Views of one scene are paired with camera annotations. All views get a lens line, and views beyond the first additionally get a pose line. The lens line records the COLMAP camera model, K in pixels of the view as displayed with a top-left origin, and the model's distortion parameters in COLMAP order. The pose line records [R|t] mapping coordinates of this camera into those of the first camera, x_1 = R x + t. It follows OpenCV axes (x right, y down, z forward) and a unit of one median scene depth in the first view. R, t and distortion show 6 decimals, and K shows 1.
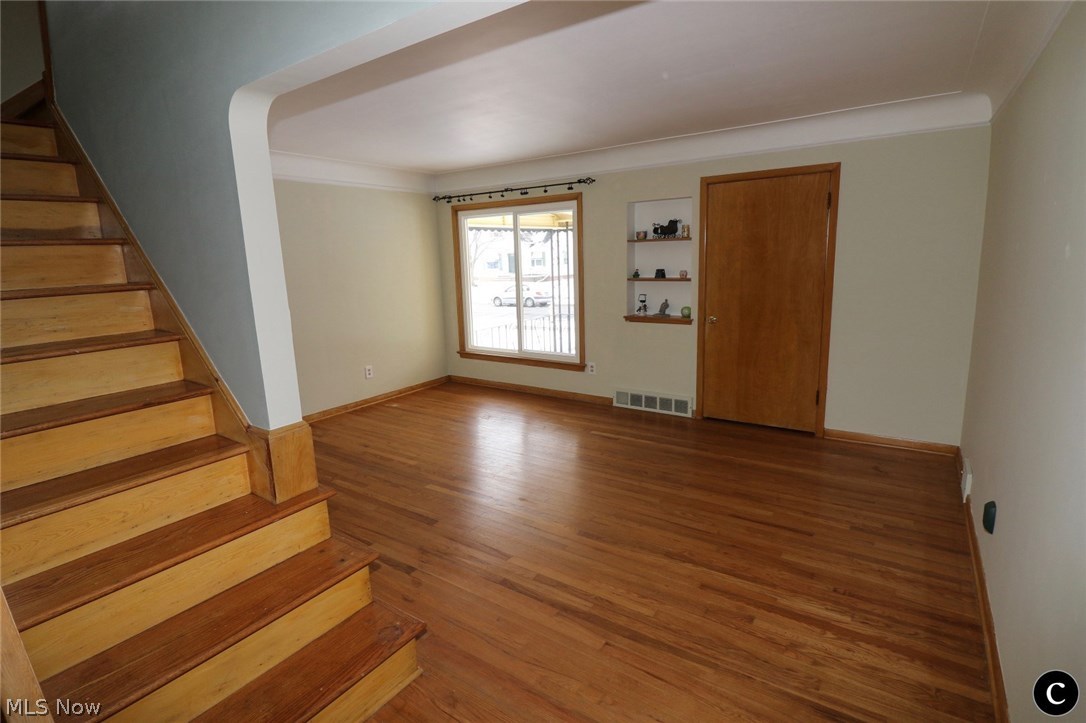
lens RADIAL K [[529.7, 0, 540.3], [0, 529.7, 344.2], [0, 0, 1]] dist [-0.042854, -0.000584]
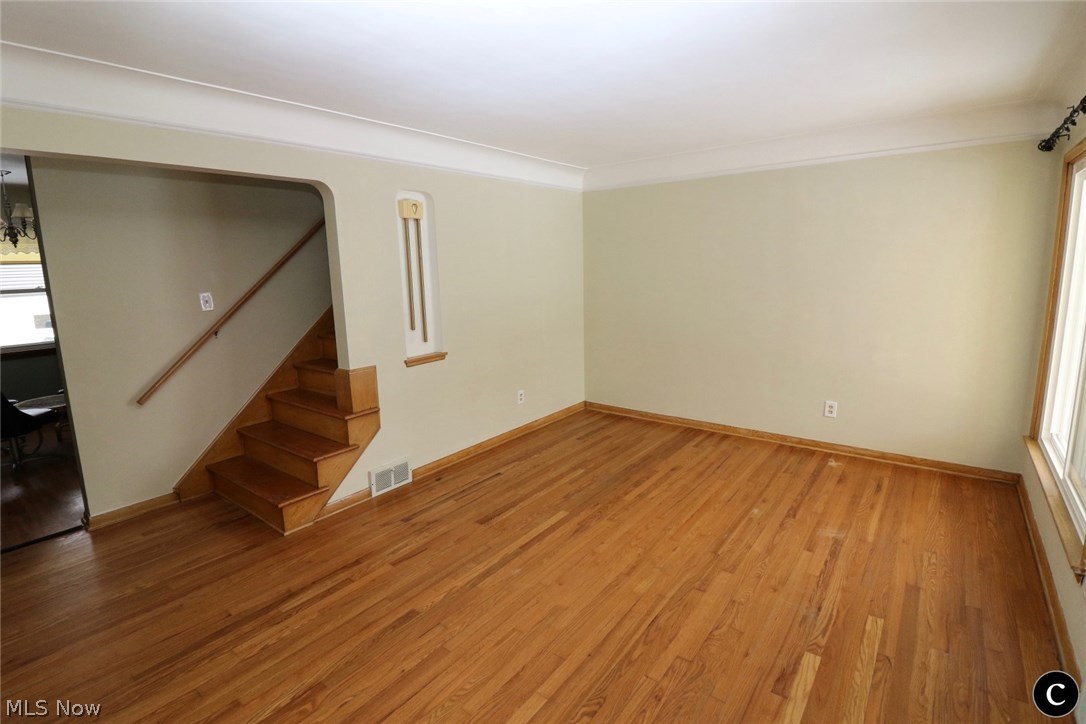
lens RADIAL K [[529.7, 0, 540.3], [0, 529.7, 344.7], [0, 0, 1]] dist [-0.042854, -0.000584]
pose [[-0.050044, 0.181199, -0.982172, 0.602624], [-0.148581, 0.971111, 0.186729, -0.167393], [0.987633, 0.155277, -0.021676, 0.890449]]
